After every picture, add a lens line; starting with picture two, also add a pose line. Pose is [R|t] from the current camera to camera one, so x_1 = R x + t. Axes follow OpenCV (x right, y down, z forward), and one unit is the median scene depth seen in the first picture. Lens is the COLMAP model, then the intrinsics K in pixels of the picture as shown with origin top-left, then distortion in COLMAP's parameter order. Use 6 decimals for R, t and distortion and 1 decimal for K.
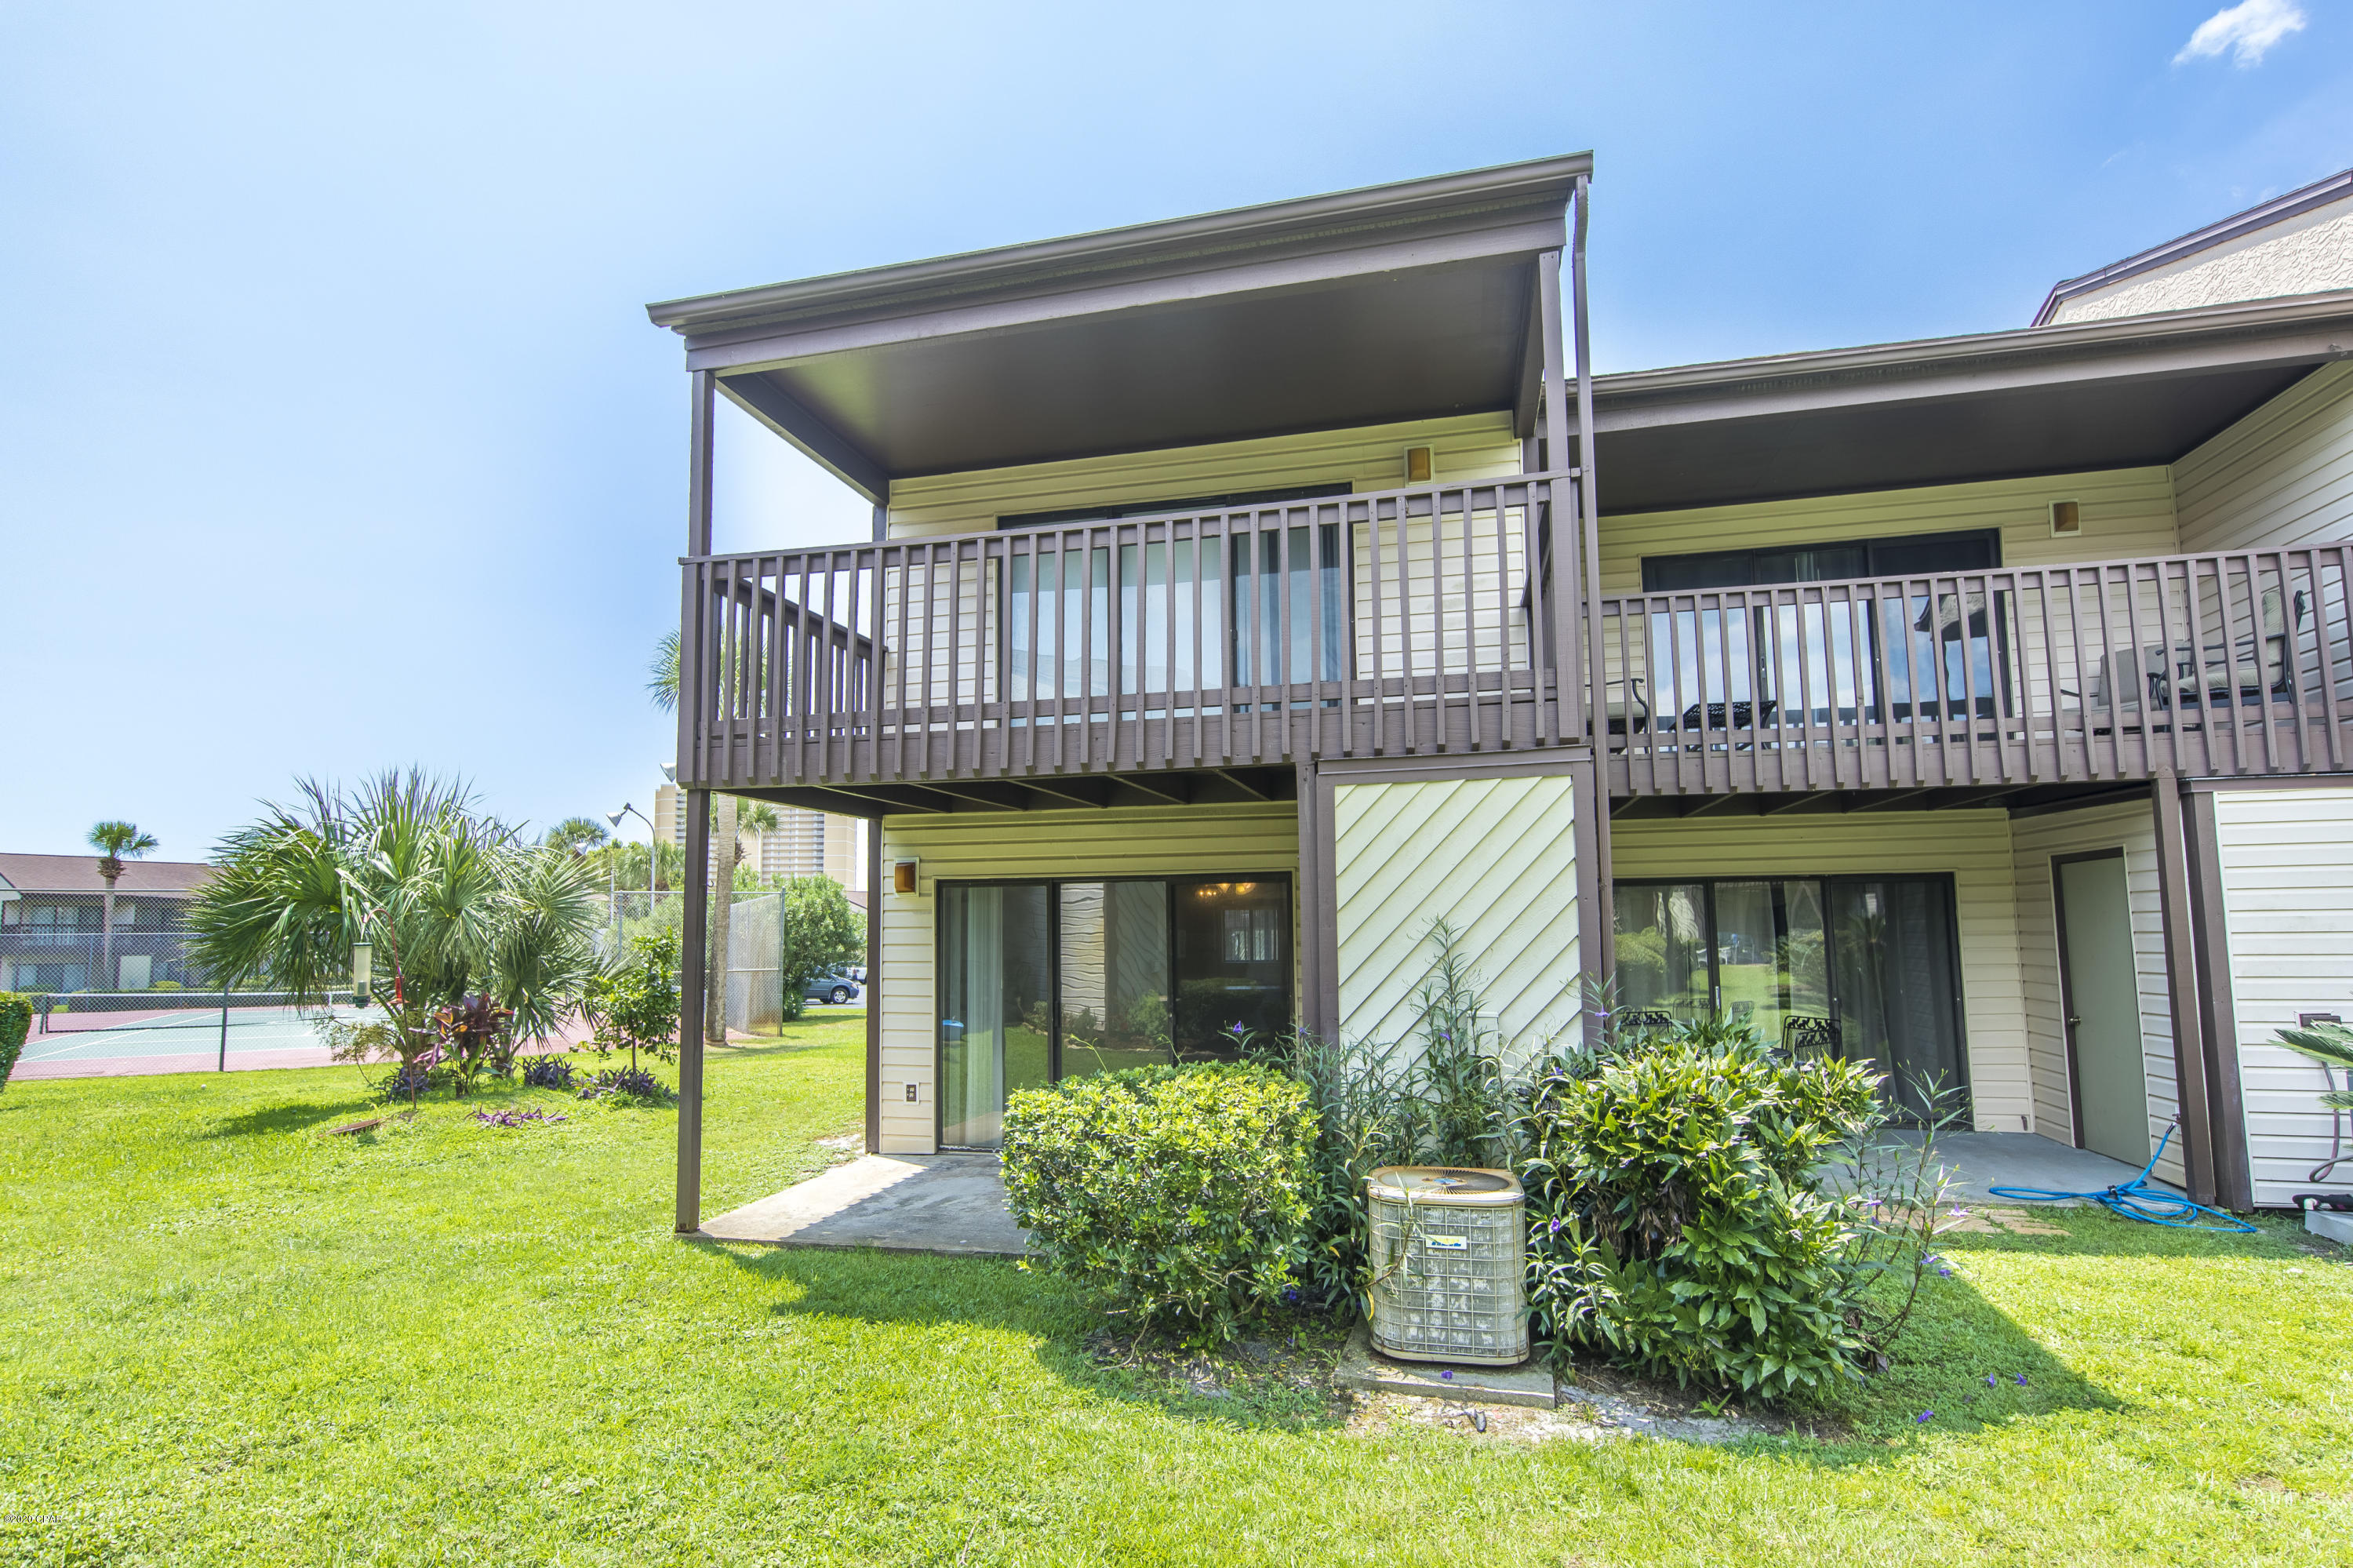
lens RADIAL K [[1206.4, 0, 1176.5], [0, 1206.4, 784.0], [0, 0, 1]] dist [0.032378, -0.000013]
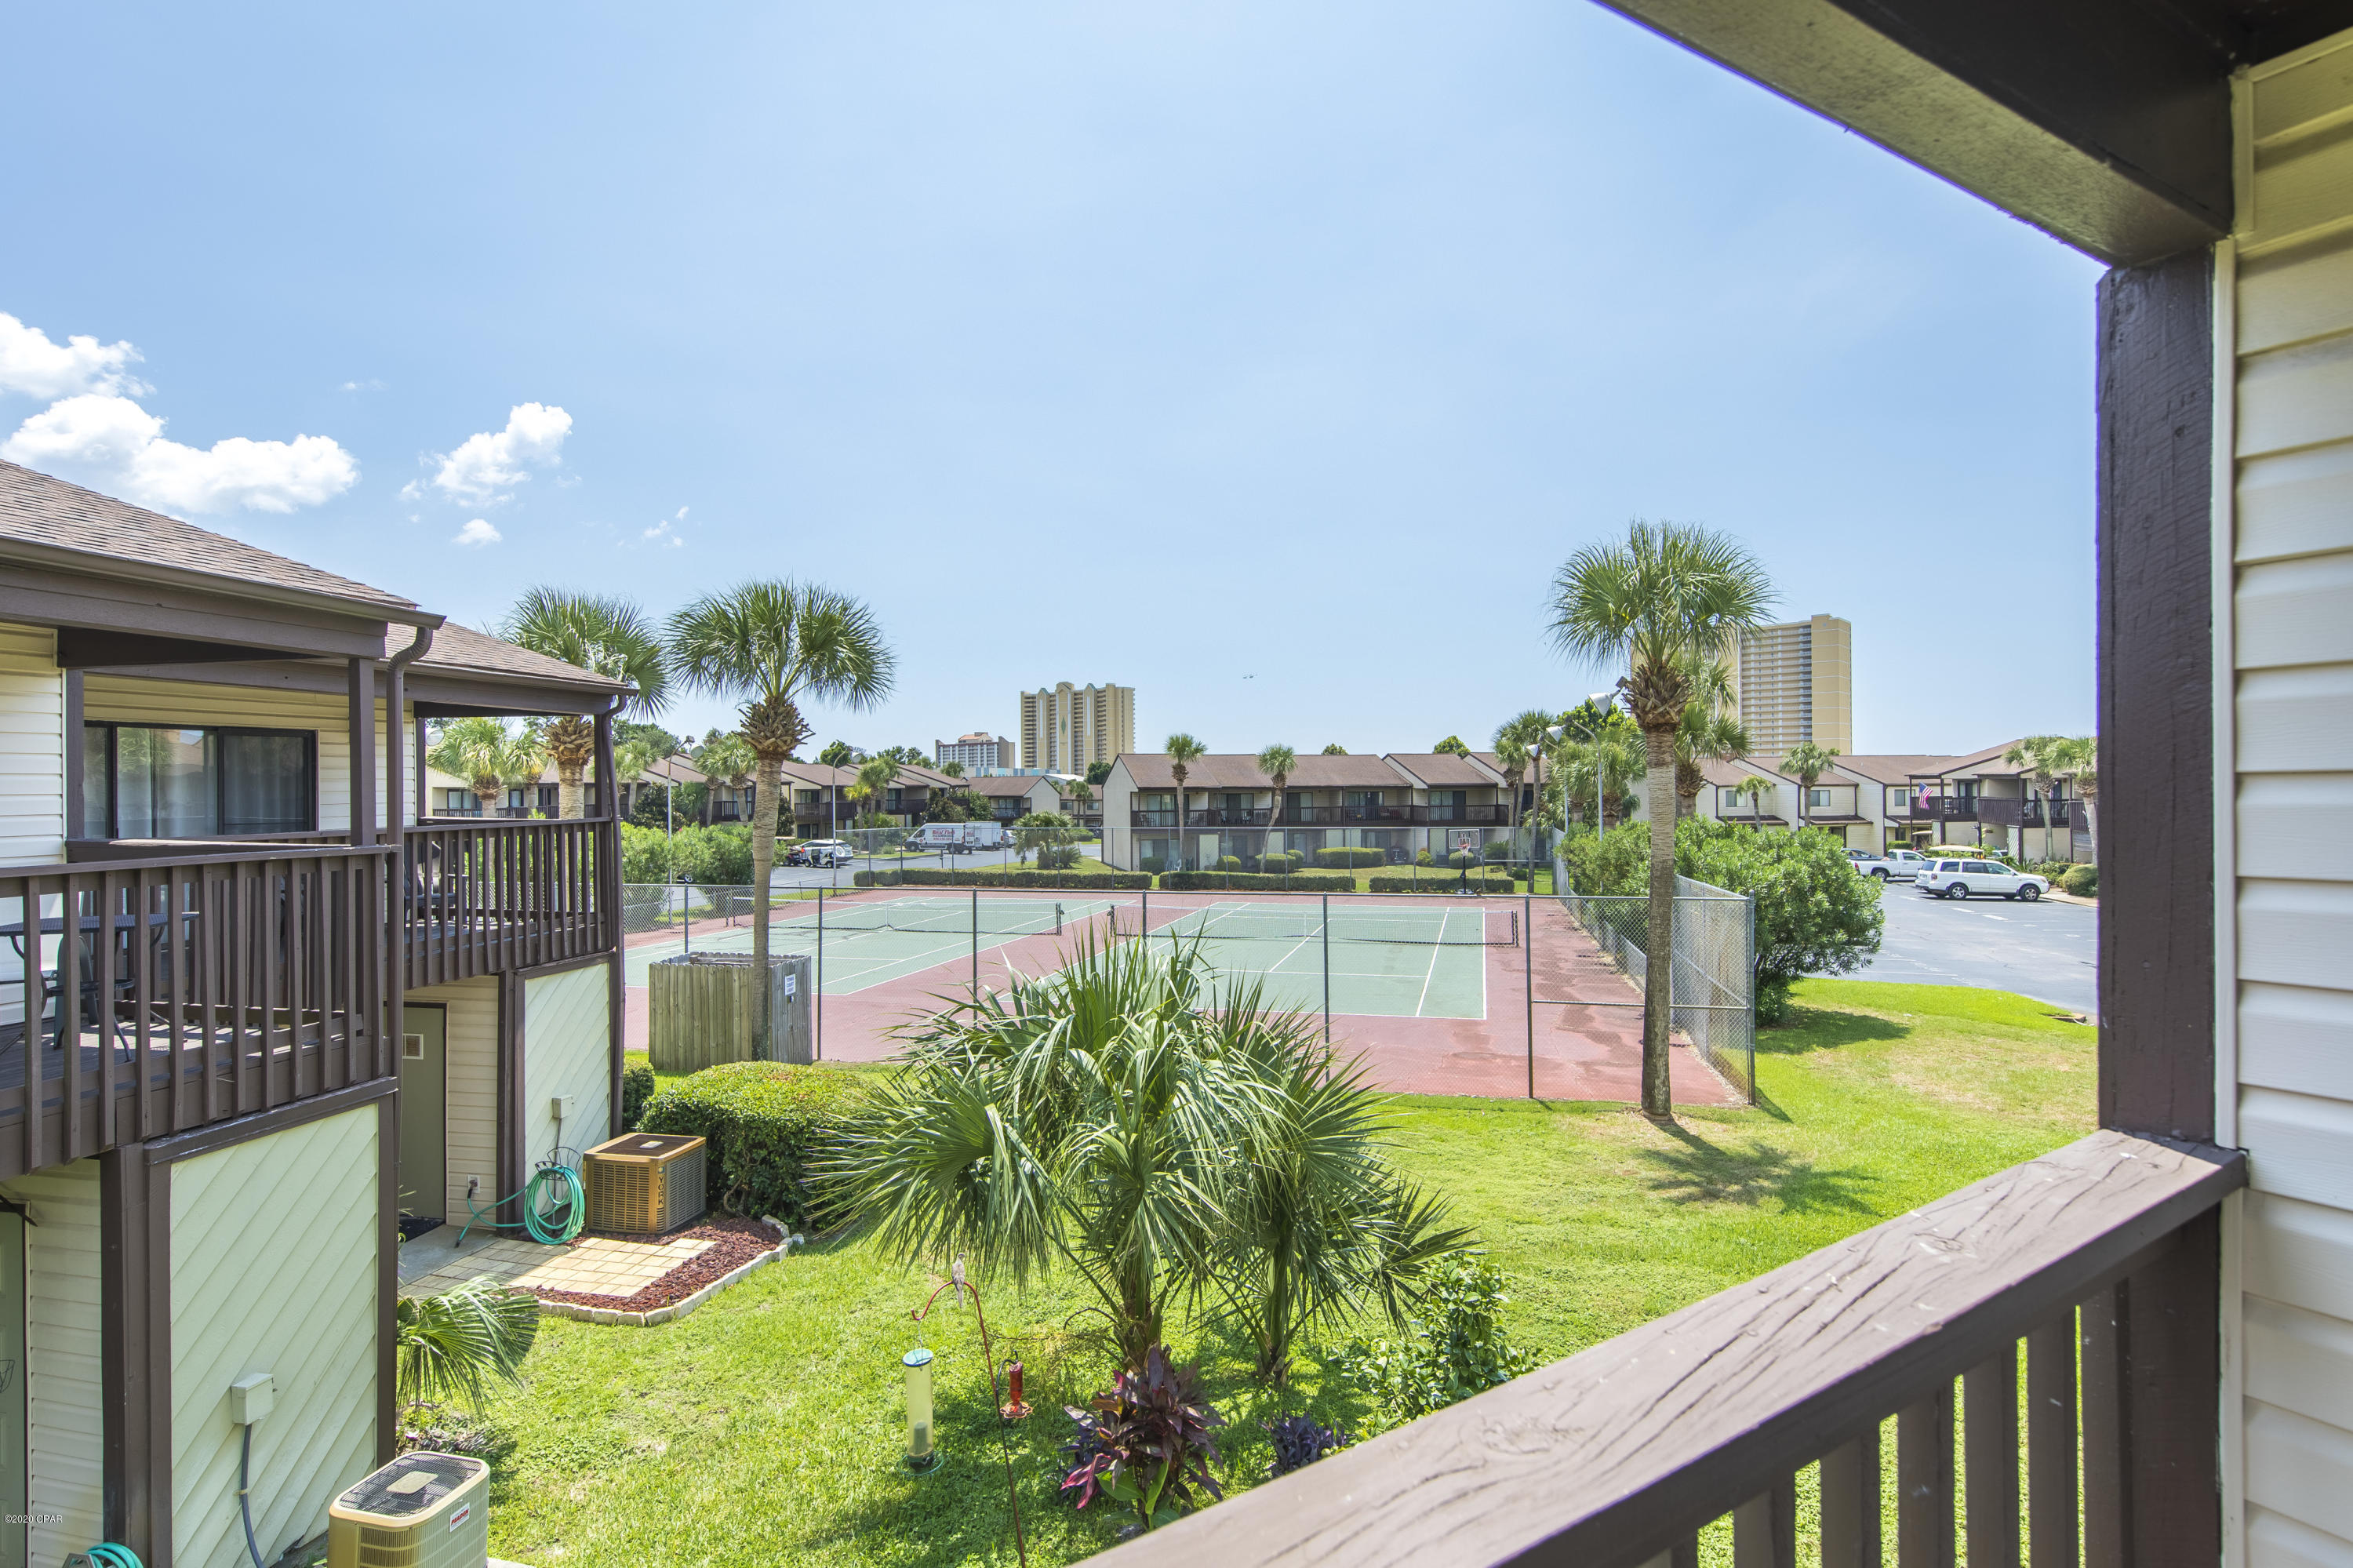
lens RADIAL K [[1206.4, 0, 1176.5], [0, 1206.4, 784.0], [0, 0, 1]] dist [0.032378, -0.000013]
pose [[0.722691, 0.015841, -0.690989, -0.062422], [0.069338, 0.993032, 0.095284, -0.050828], [0.687684, -0.116772, 0.716558, 0.215514]]
